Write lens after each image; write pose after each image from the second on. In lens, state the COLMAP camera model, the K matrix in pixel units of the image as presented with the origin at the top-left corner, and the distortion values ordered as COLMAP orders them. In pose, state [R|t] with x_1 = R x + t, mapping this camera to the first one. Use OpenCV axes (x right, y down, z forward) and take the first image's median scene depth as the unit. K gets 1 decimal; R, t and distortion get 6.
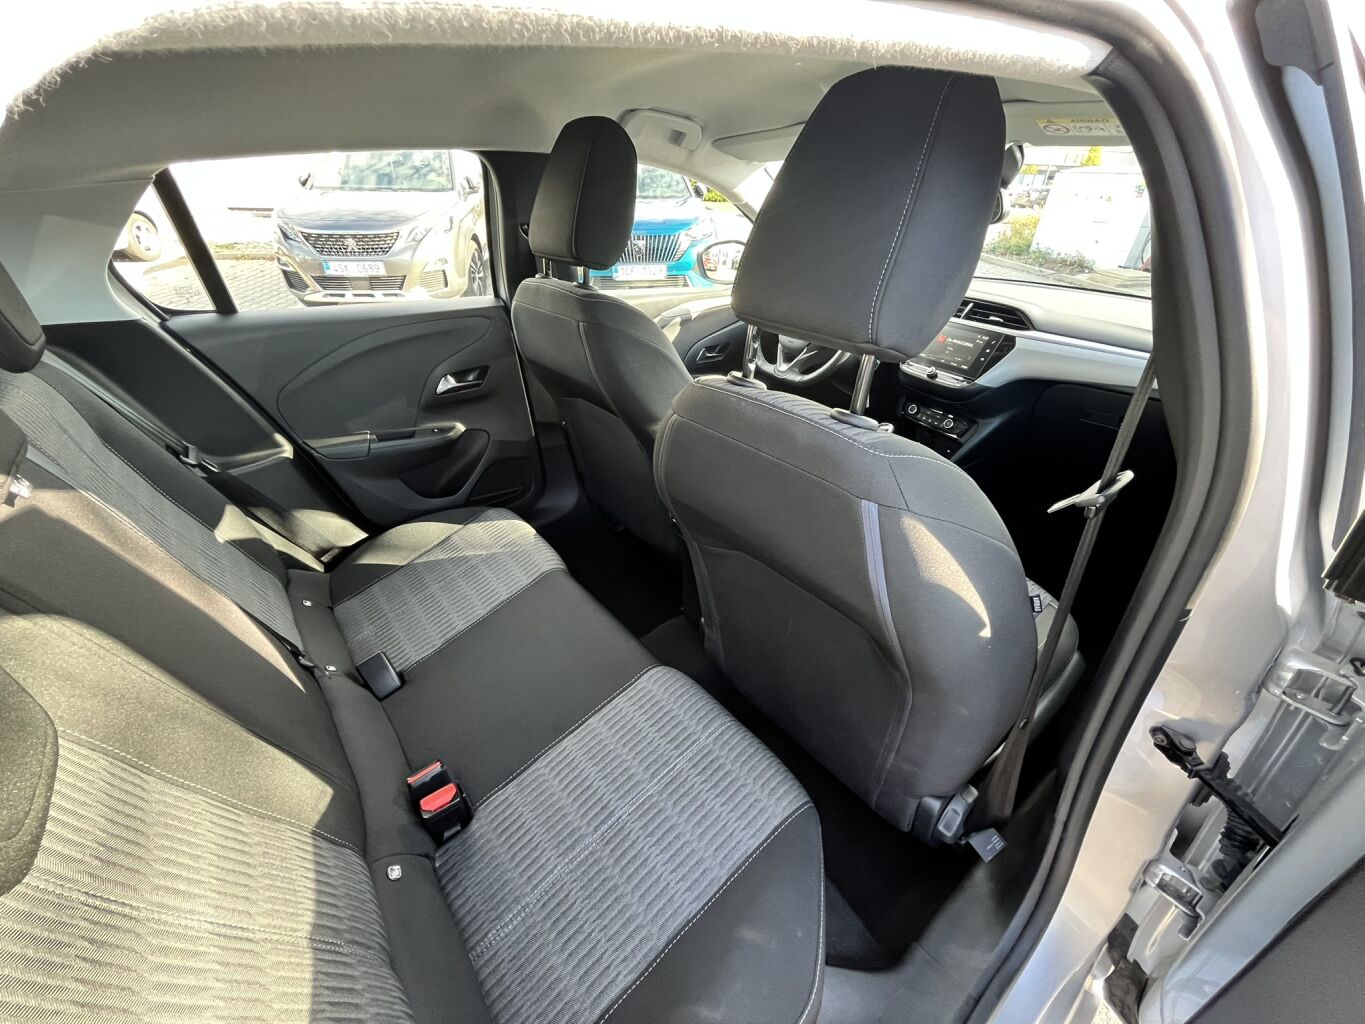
lens RADIAL K [[554.7, 0, 682.5], [0, 554.7, 512.0], [0, 0, 1]] dist [-0.001486, -0.000338]
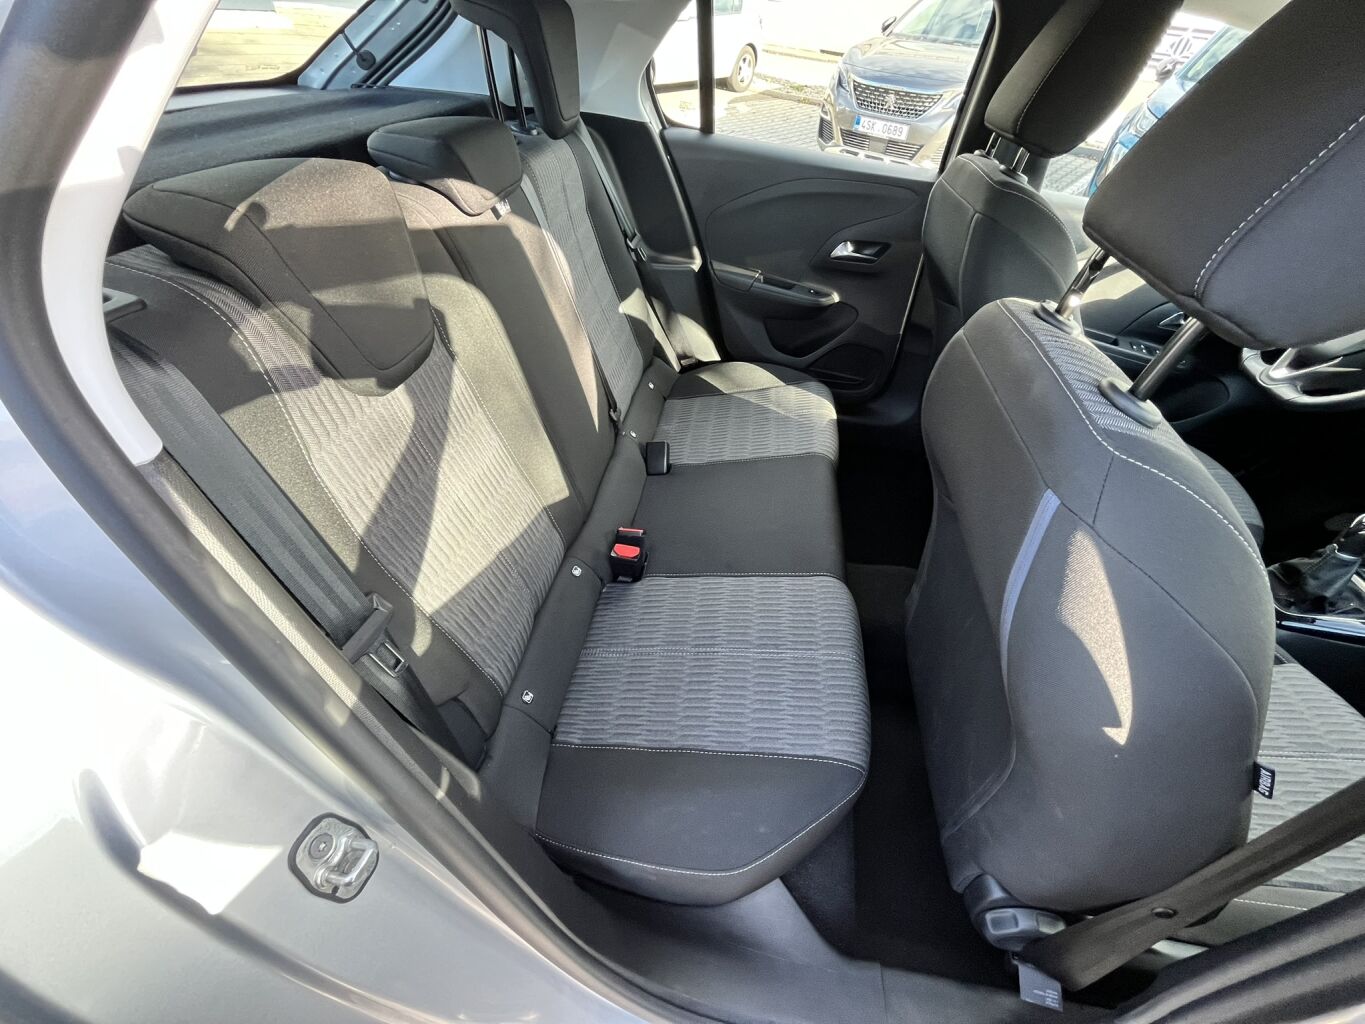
lens RADIAL K [[554.7, 0, 682.5], [0, 554.7, 512.0], [0, 0, 1]] dist [-0.001486, -0.000338]
pose [[0.678010, 0.527310, -0.512100, 0.161394], [-0.433622, 0.849477, 0.300600, -0.002251], [0.593527, 0.018248, 0.804607, 0.023821]]
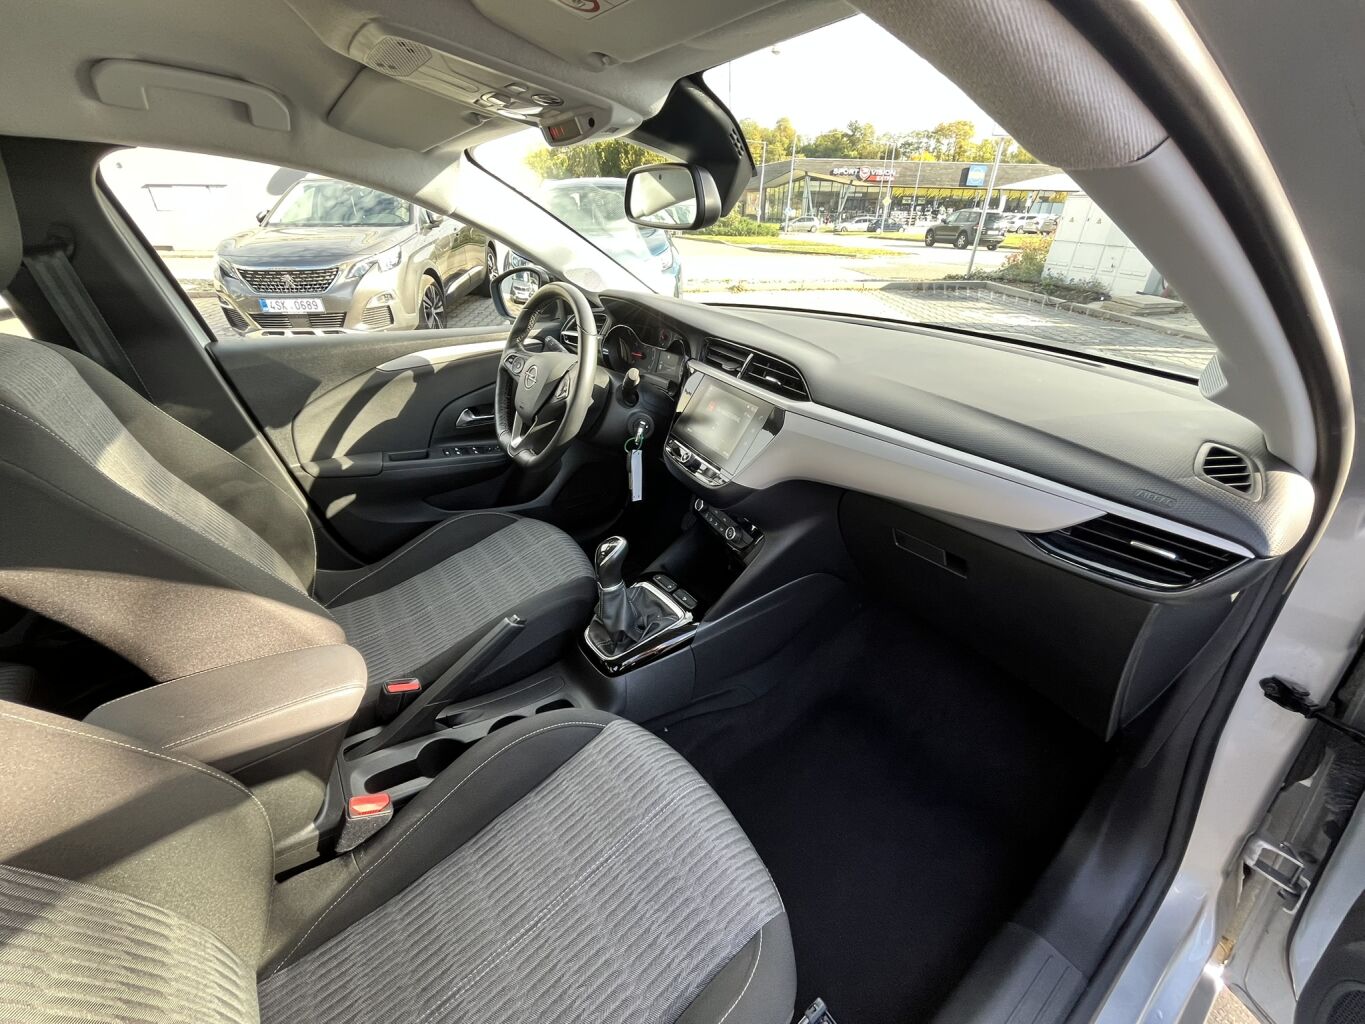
lens RADIAL K [[554.7, 0, 682.5], [0, 554.7, 512.0], [0, 0, 1]] dist [-0.001486, -0.000338]
pose [[0.998674, 0.007542, -0.050922, 0.562396], [-0.010035, 0.998755, -0.048875, -0.187167], [0.050490, 0.049321, 0.997506, 0.419102]]
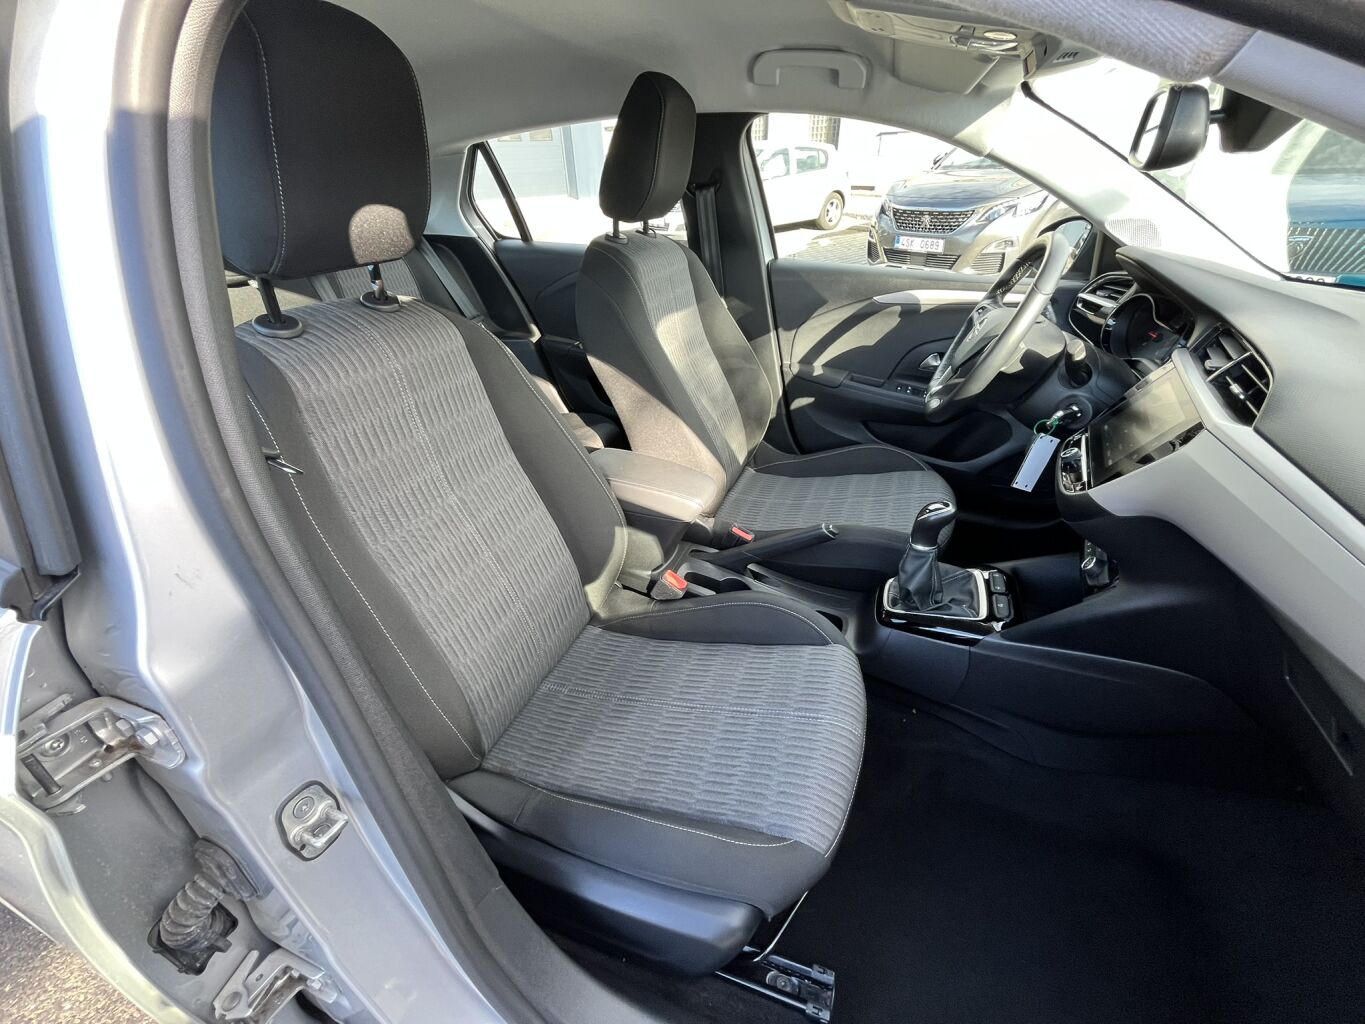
lens RADIAL K [[554.7, 0, 682.5], [0, 554.7, 512.0], [0, 0, 1]] dist [-0.001486, -0.000338]
pose [[0.502388, 0.431994, -0.748991, 0.814033], [-0.415147, 0.880380, 0.229314, -0.200851], [0.758459, 0.195737, 0.621633, 0.452238]]
